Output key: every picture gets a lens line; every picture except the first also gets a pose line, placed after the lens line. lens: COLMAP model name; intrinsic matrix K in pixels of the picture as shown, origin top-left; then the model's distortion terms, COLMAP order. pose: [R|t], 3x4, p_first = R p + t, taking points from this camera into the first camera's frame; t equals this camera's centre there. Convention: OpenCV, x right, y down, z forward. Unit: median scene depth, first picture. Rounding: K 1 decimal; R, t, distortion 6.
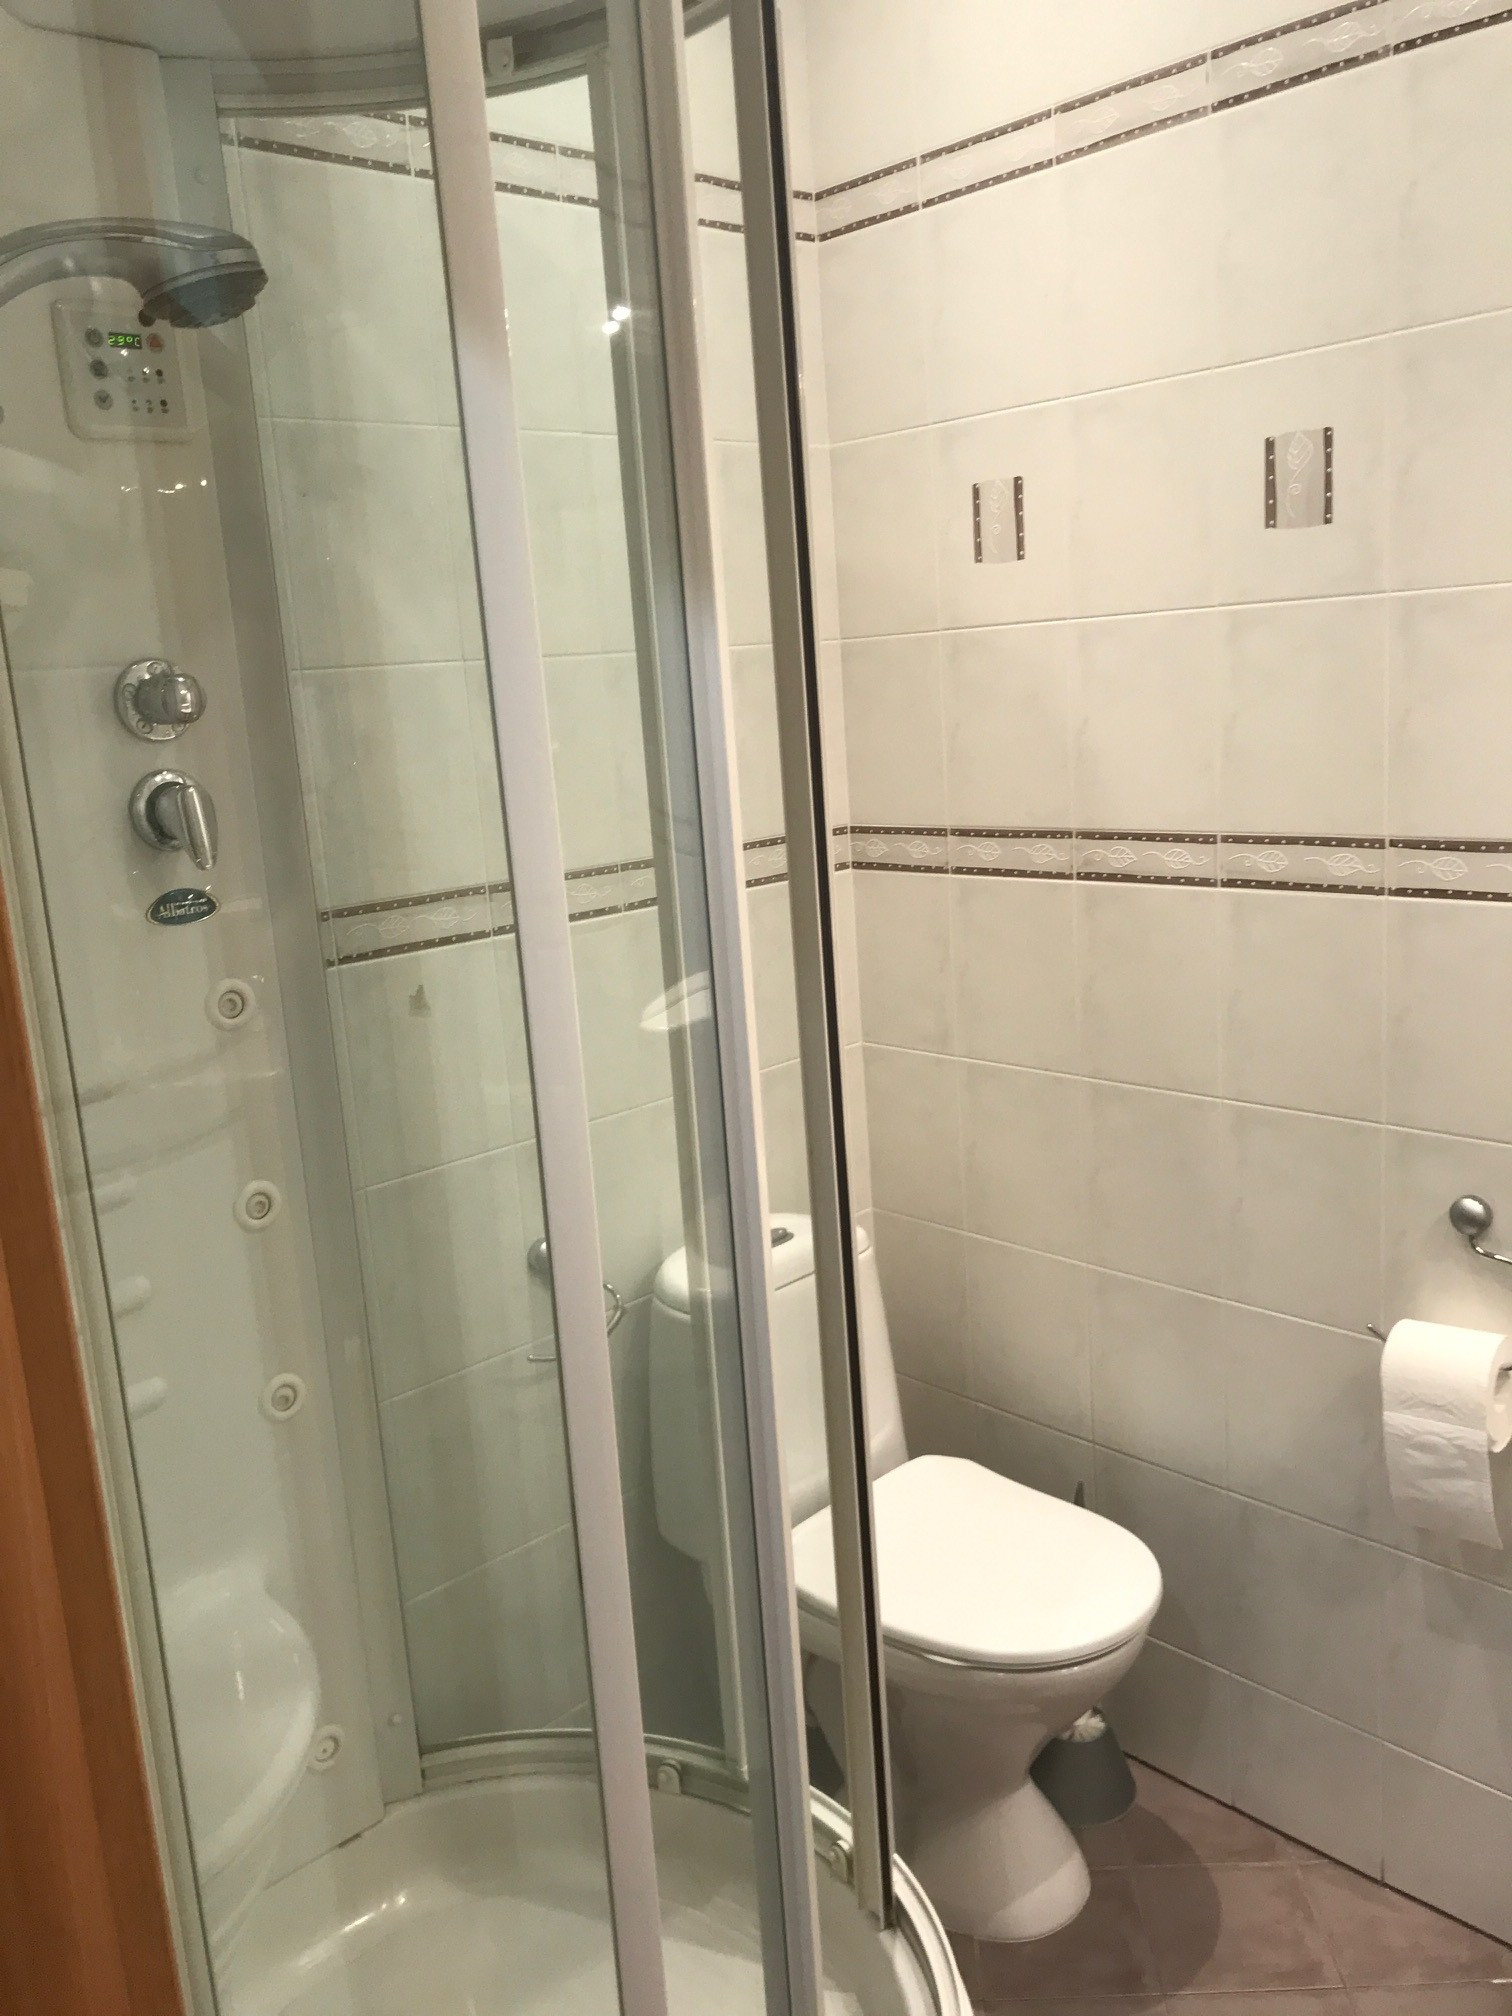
lens RADIAL K [[1674.4, 0, 757.0], [0, 1674.4, 1020.0], [0, 0, 1]] dist [0.077888, -0.075911]
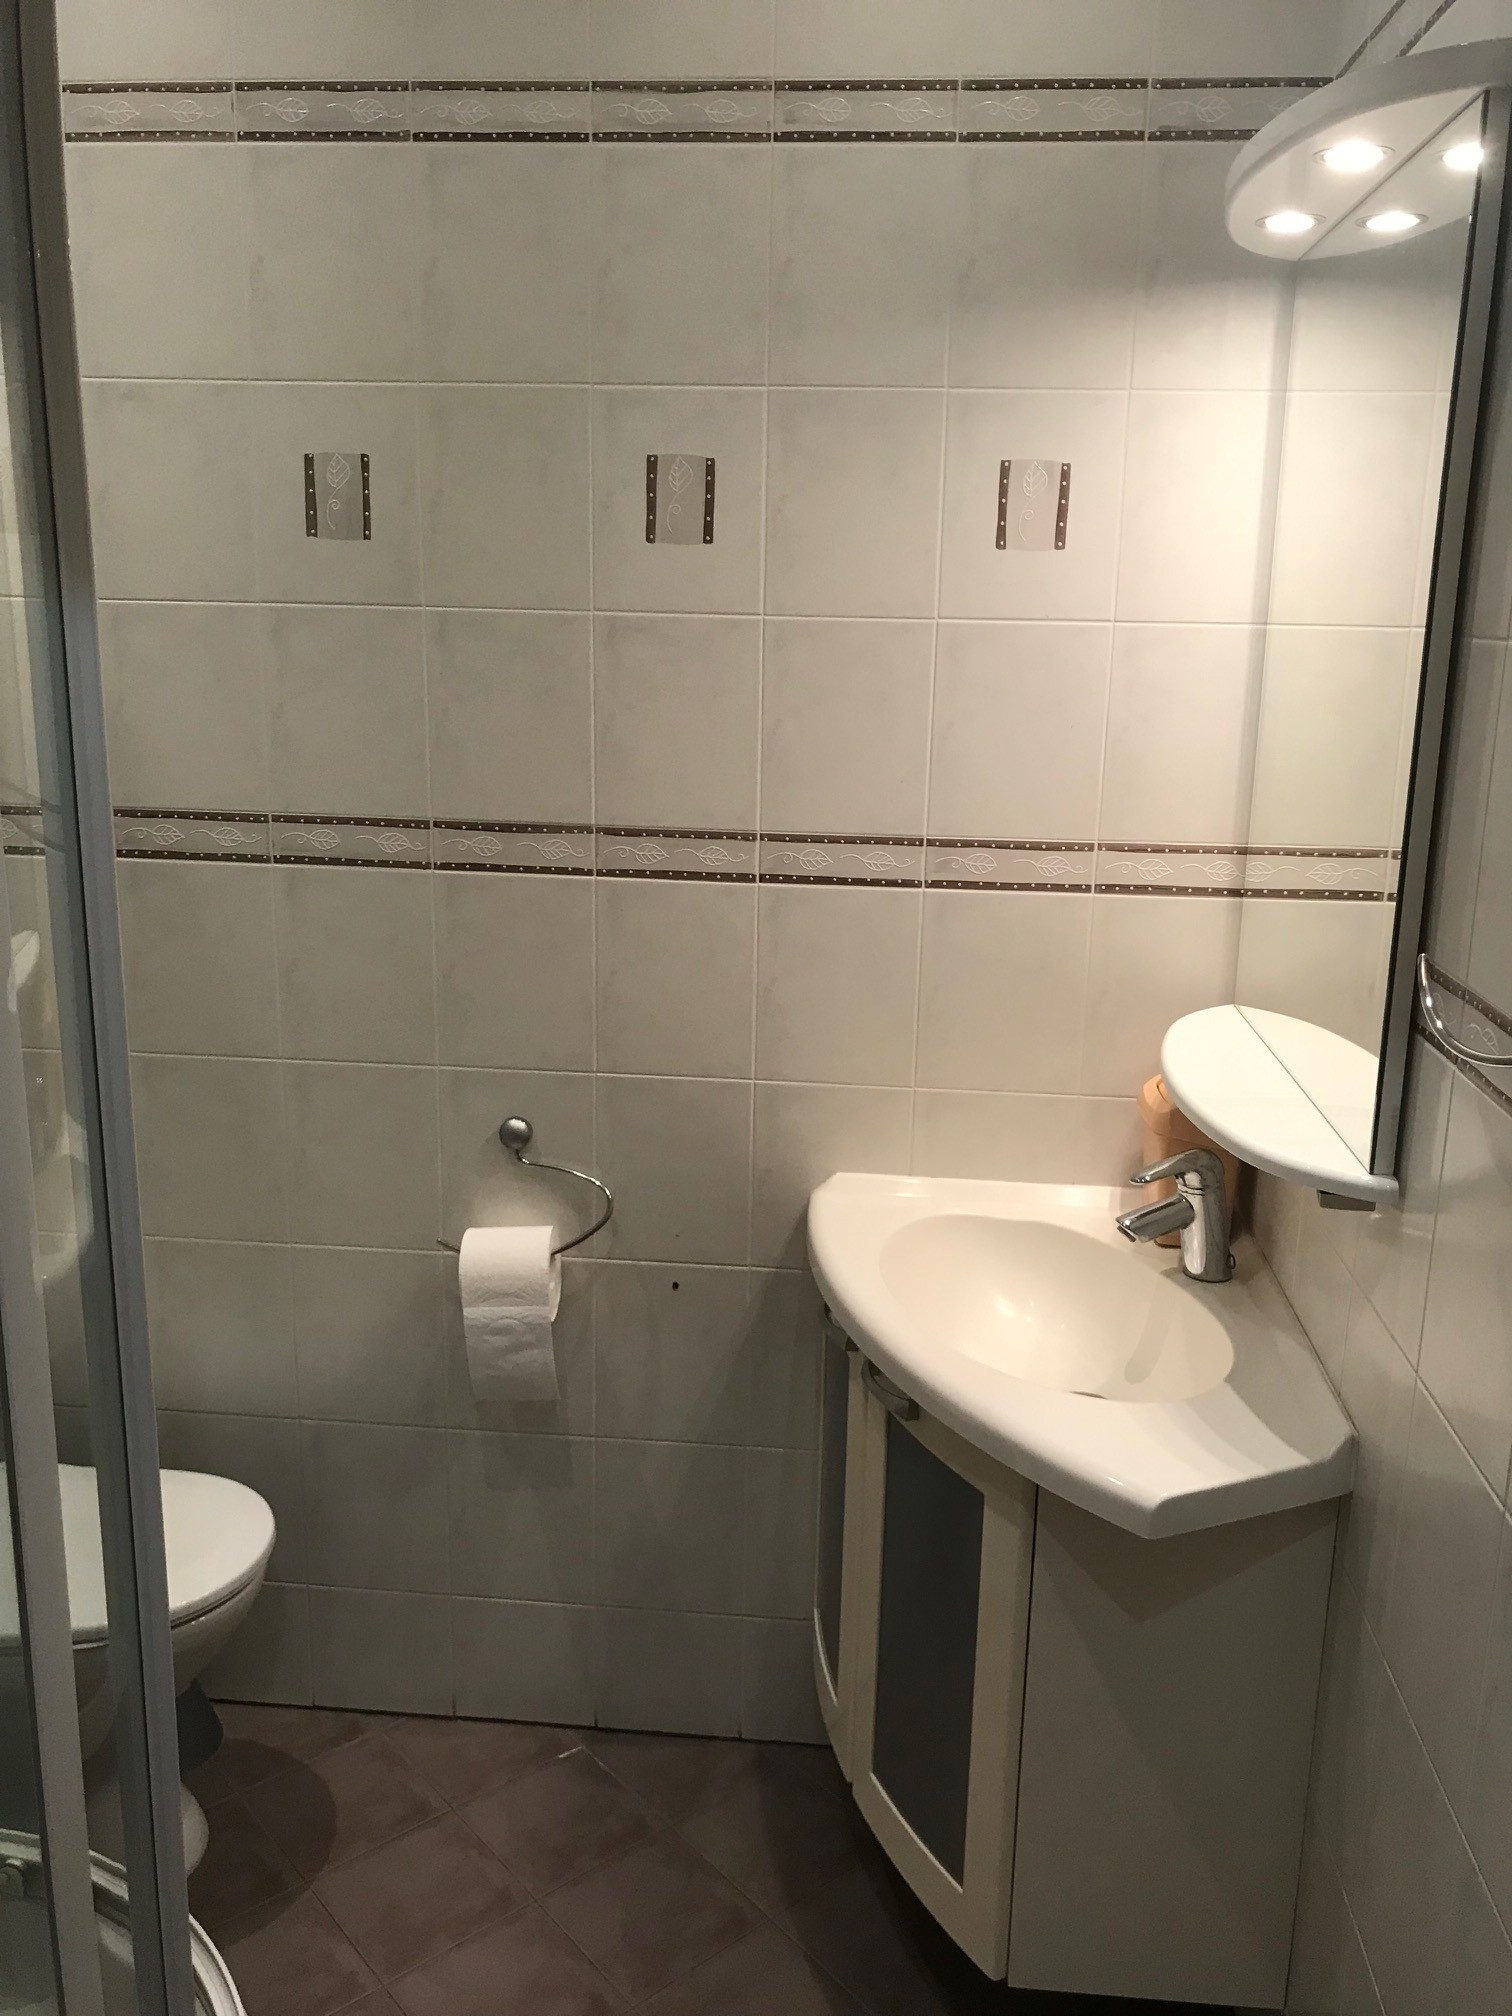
lens RADIAL K [[1674.4, 0, 759.7], [0, 1674.4, 1022.0], [0, 0, 1]] dist [0.077888, -0.075911]
pose [[0.757496, -0.082281, 0.647634, -0.212511], [0.067636, 0.996579, 0.047504, -0.008725], [-0.649326, 0.007820, 0.760470, -0.020954]]
